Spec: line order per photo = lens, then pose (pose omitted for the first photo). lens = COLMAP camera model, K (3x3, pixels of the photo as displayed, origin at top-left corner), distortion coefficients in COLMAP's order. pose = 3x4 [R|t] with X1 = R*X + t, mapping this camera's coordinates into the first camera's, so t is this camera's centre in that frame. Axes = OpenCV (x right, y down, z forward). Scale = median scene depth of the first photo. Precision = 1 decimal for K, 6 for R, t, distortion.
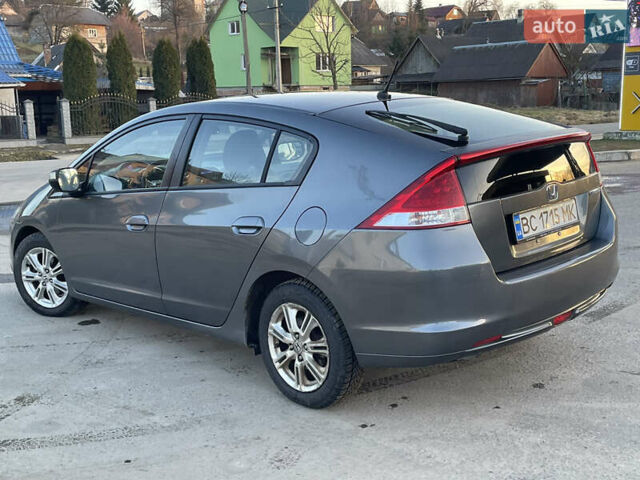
lens RADIAL K [[797.0, 0, 331.5], [0, 797.0, 245.6], [0, 0, 1]] dist [0.069580, 0.000000]
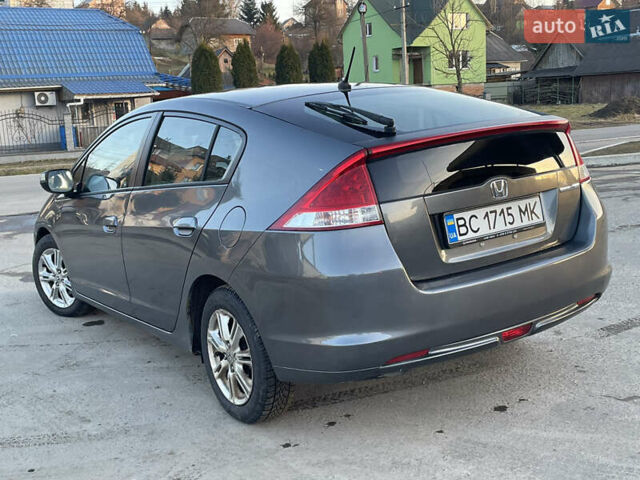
lens RADIAL K [[797.0, 0, 322.0], [0, 797.0, 241.3], [0, 0, 1]] dist [0.069580, 0.000000]
pose [[0.981751, 0.004105, -0.190126, 0.237684], [-0.005463, 0.999963, -0.006622, -0.002192], [0.190092, 0.007540, 0.981737, 0.099055]]
